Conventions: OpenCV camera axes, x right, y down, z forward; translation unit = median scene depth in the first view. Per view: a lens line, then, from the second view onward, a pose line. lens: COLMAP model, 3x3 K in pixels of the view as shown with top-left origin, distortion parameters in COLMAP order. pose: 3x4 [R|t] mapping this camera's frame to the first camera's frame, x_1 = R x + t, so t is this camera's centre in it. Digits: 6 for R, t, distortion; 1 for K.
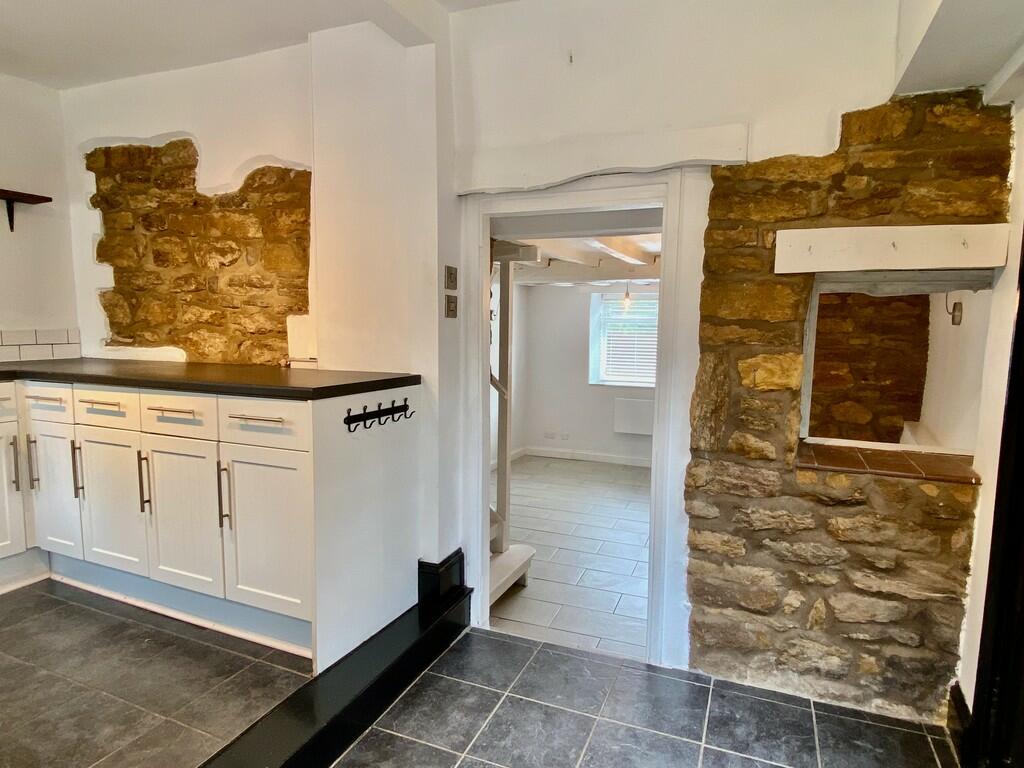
lens RADIAL K [[597.8, 0, 510.5], [0, 597.8, 390.5], [0, 0, 1]] dist [0.005126, -0.012856]
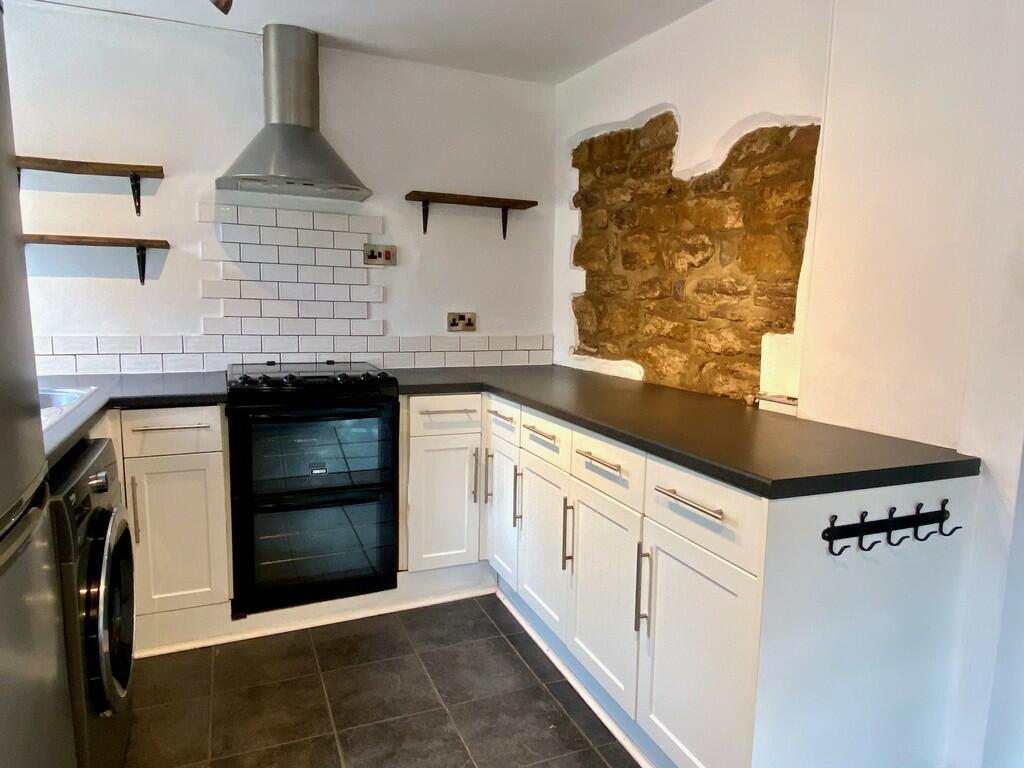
lens RADIAL K [[647.5, 0, 529.8], [0, 647.5, 397.5], [0, 0, 1]] dist [0.032574, -0.036824]
pose [[0.746603, 0.100579, -0.657623, -0.057218], [-0.086708, 0.994785, 0.053706, -0.065199], [0.659595, 0.016924, 0.751431, 0.217199]]
